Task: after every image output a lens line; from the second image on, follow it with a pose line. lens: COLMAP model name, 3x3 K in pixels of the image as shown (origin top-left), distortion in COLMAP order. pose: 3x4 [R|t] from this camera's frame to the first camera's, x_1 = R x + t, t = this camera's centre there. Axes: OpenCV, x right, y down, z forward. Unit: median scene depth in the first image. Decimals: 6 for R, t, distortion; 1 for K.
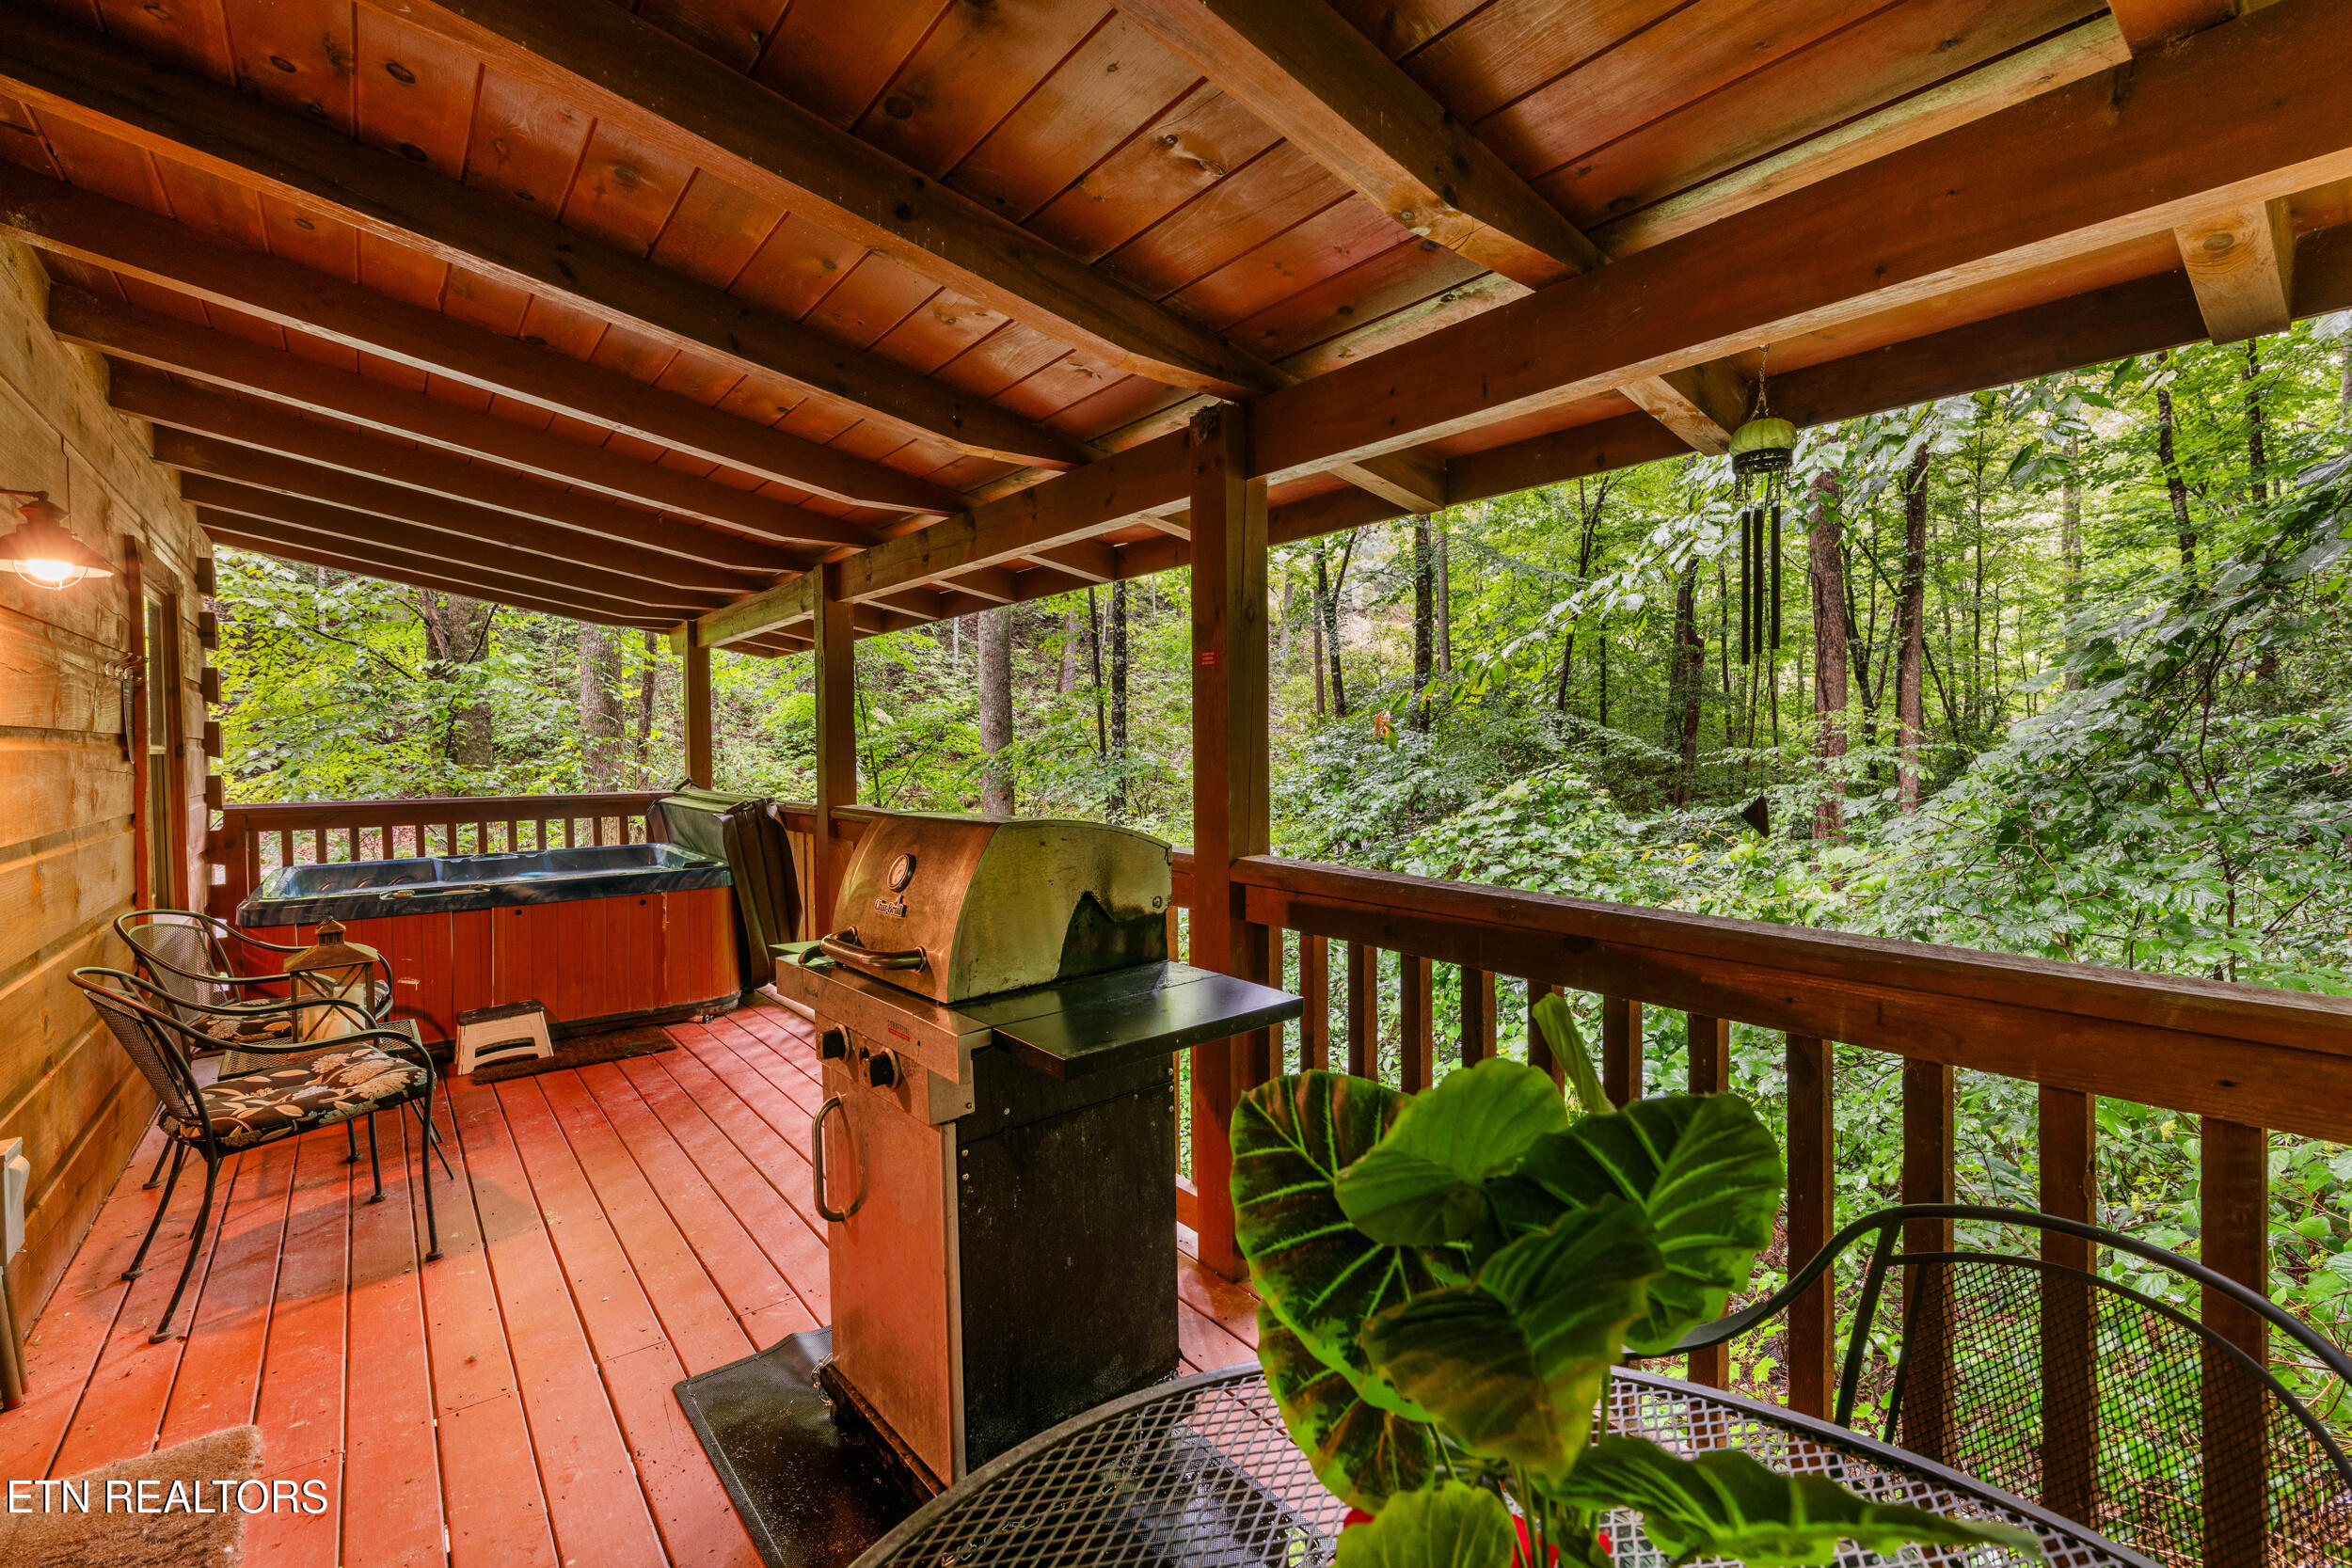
lens RADIAL K [[1043.1, 0, 1176.0], [0, 1043.1, 784.0], [0, 0, 1]] dist [-0.000400, -0.000135]
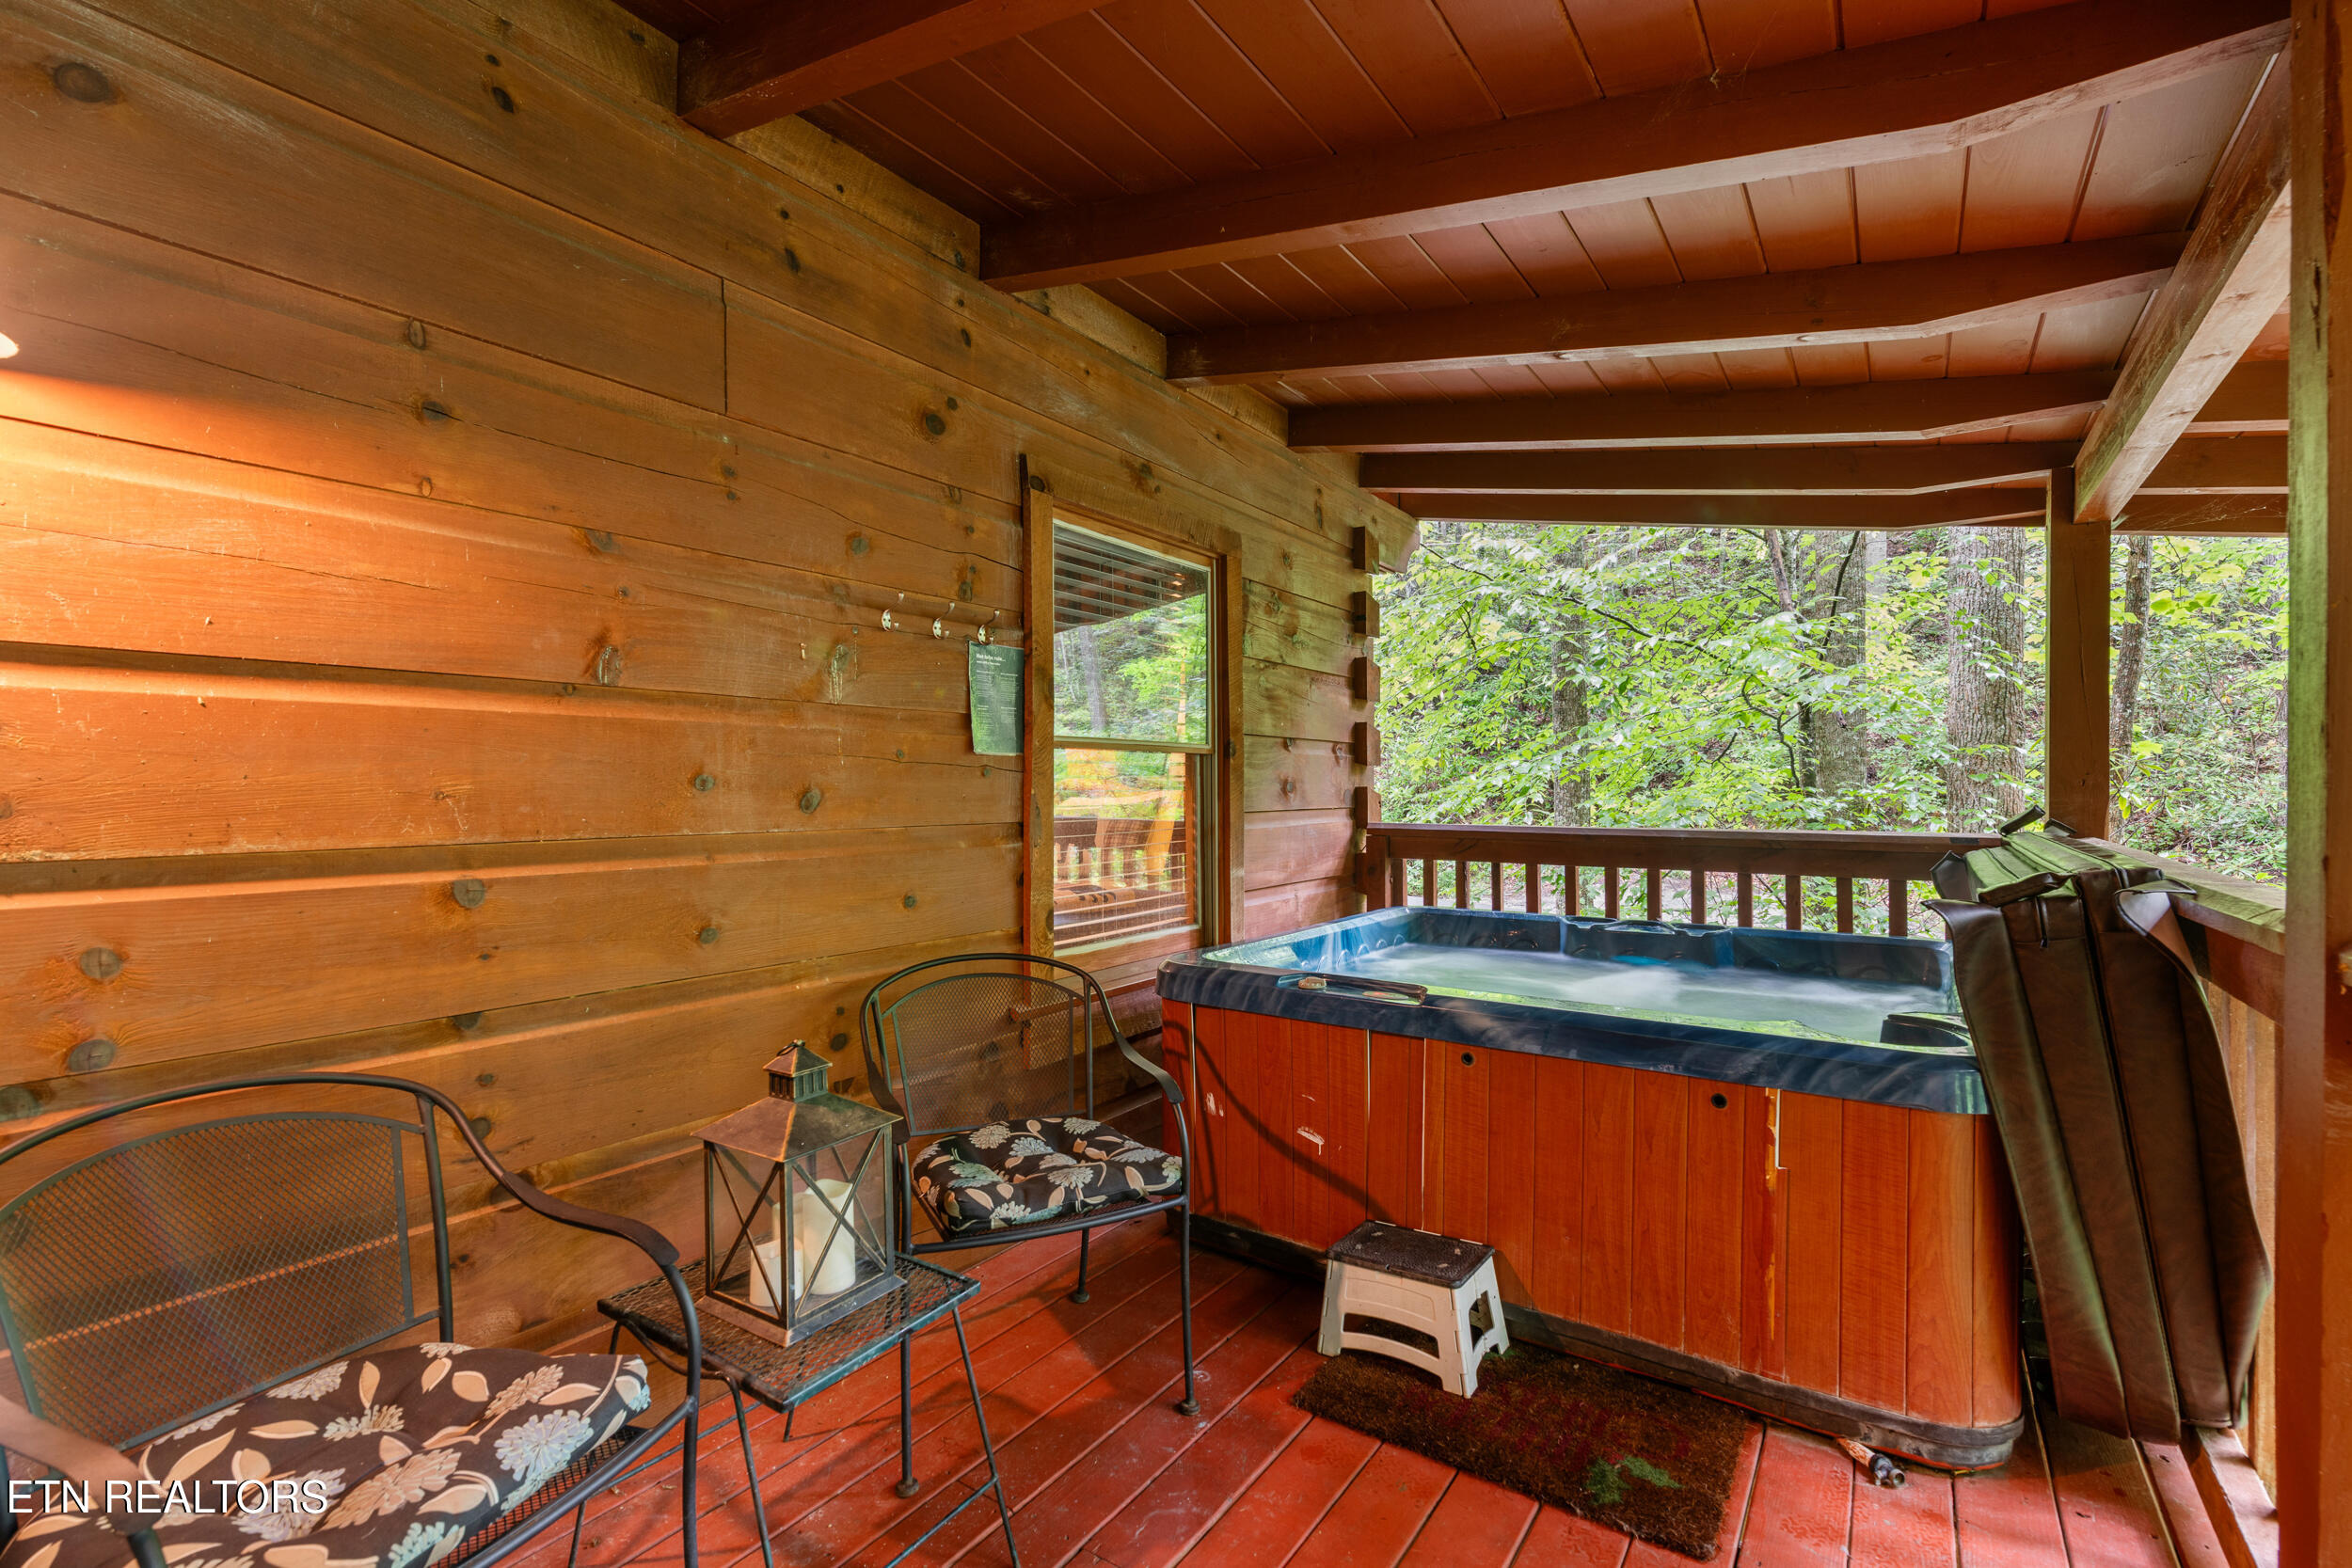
lens RADIAL K [[1043.1, 0, 1176.0], [0, 1043.1, 784.0], [0, 0, 1]] dist [-0.000400, -0.000135]
pose [[0.292388, 0.009225, -0.956255, -0.178194], [-0.042170, 0.999105, -0.003255, -0.000116], [0.955370, 0.041277, 0.292515, 0.647415]]
